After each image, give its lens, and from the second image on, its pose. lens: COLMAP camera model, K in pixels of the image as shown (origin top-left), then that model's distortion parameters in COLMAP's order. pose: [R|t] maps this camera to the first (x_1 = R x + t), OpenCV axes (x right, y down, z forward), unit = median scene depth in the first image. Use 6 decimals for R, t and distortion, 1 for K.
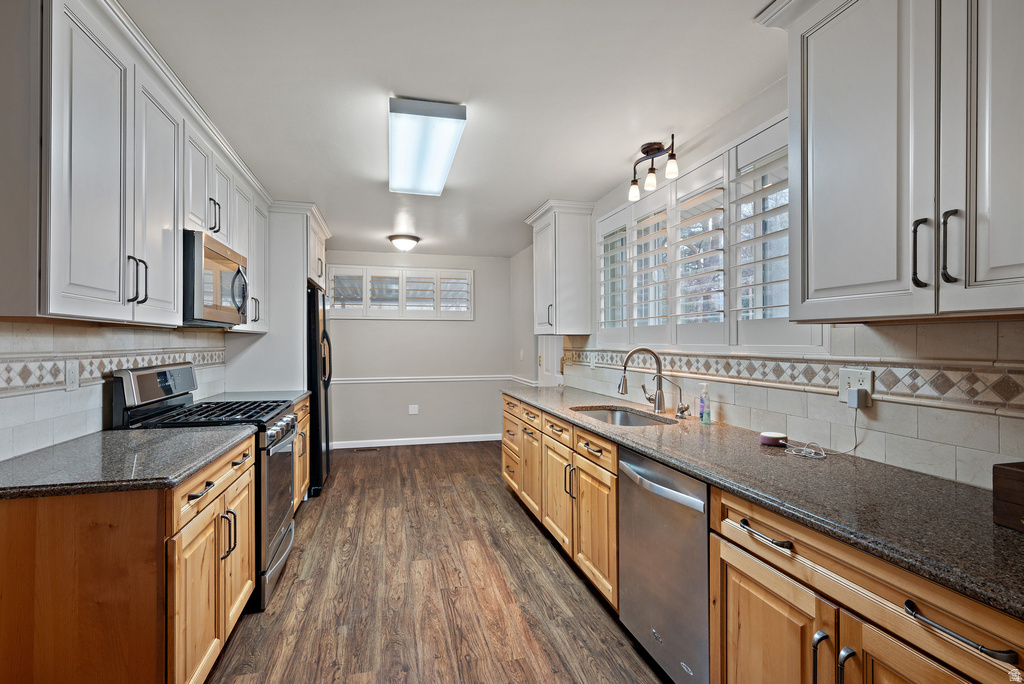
lens RADIAL K [[476.5, 0, 514.1], [0, 476.5, 343.8], [0, 0, 1]] dist [-0.001142, -0.000191]
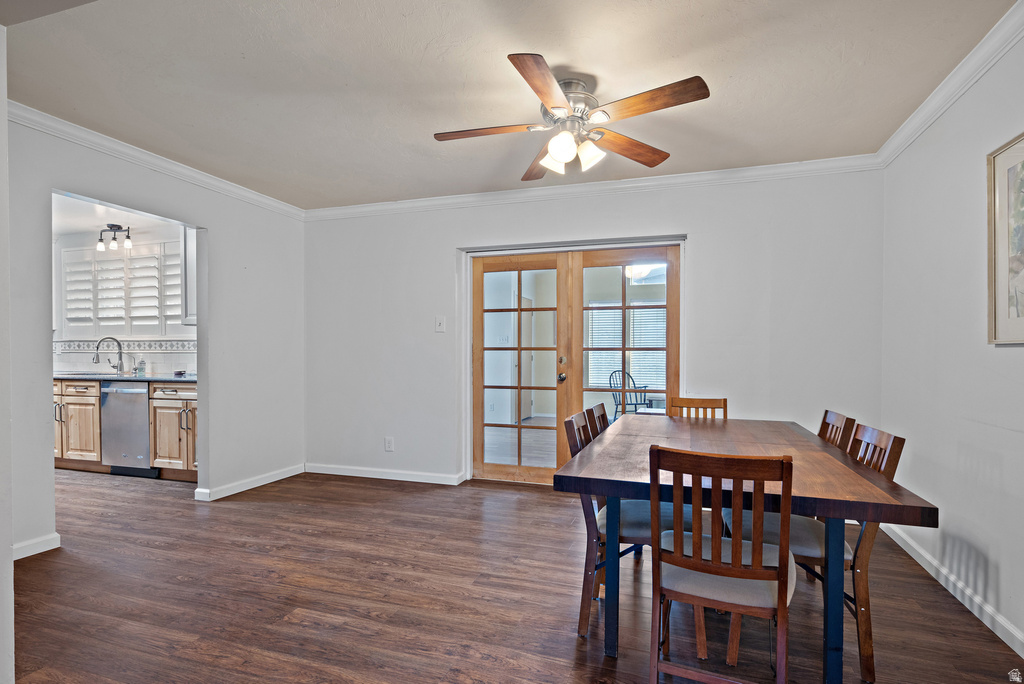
lens RADIAL K [[514.9, 0, 514.9], [0, 514.9, 358.3], [0, 0, 1]] dist [0.000985, 0.000180]
pose [[0.552137, -0.010297, 0.833690, -0.599390], [0.002754, 0.999941, 0.010527, 0.086444], [-0.833749, -0.003517, 0.552133, -1.596428]]
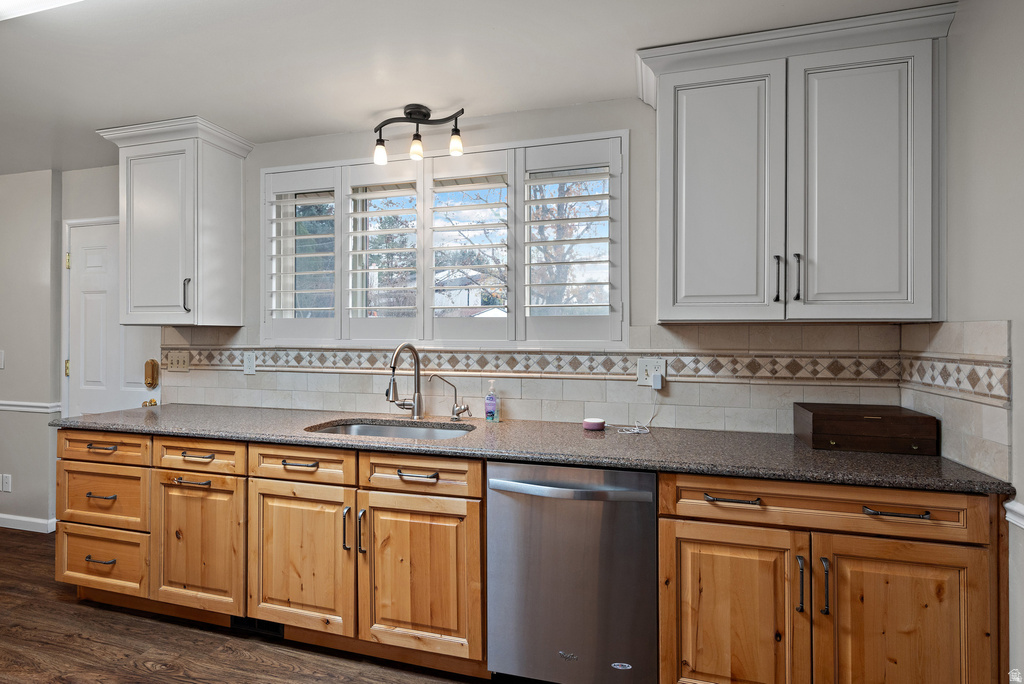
lens RADIAL K [[501.2, 0, 511.5], [0, 501.2, 333.4], [0, 0, 1]] dist [0.002440, -0.000216]
pose [[0.512855, 0.006532, 0.858451, -0.469956], [0.001360, 0.999964, -0.008422, -0.003476], [-0.858474, 0.005487, 0.512827, 0.466091]]
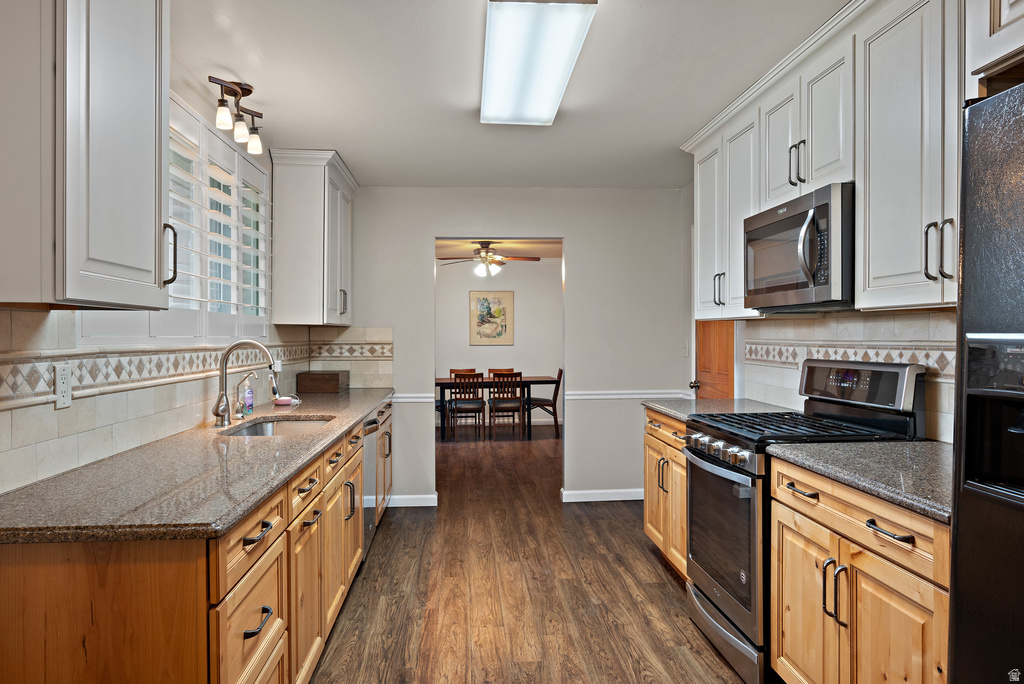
lens RADIAL K [[693.4, 0, 512.0], [0, 693.4, 342.0], [0, 0, 1]] dist [-0.002847, -0.001059]
pose [[-0.982256, 0.001130, 0.187543, -0.443300], [0.003594, 0.999912, 0.012803, -0.003674], [-0.187512, 0.013250, -0.982173, 2.434761]]
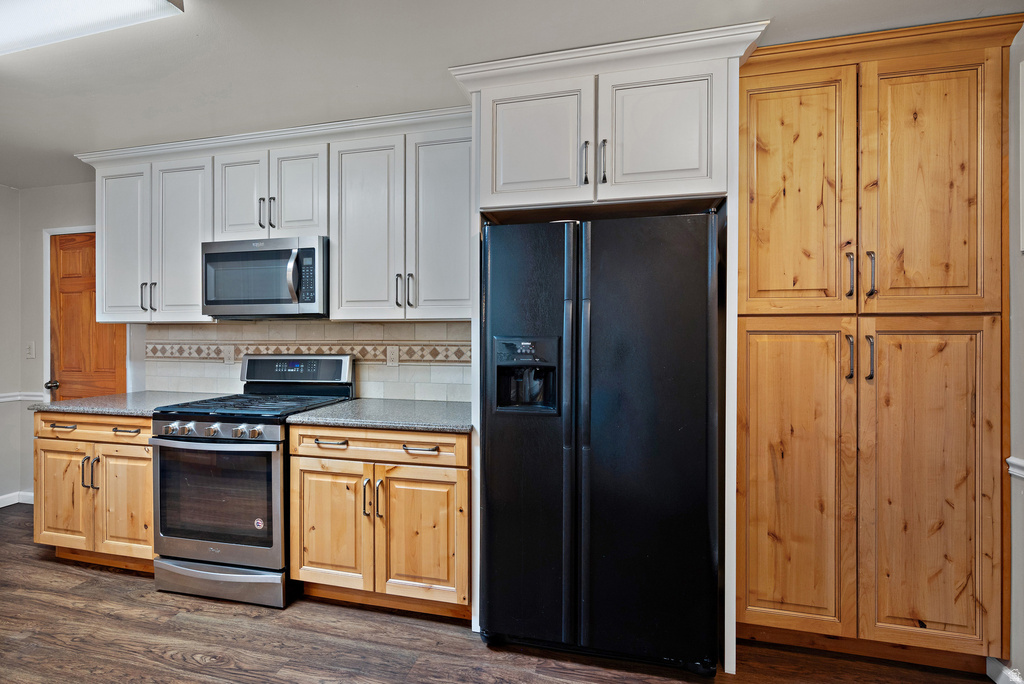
lens RADIAL K [[436.2, 0, 513.1], [0, 436.2, 337.7], [0, 0, 1]] dist [0.000487, 0.000371]
pose [[-0.469022, 0.004334, -0.883176, -0.047513], [-0.002137, 0.999979, 0.006042, -0.003441], [0.883184, 0.004721, -0.469003, 2.164331]]
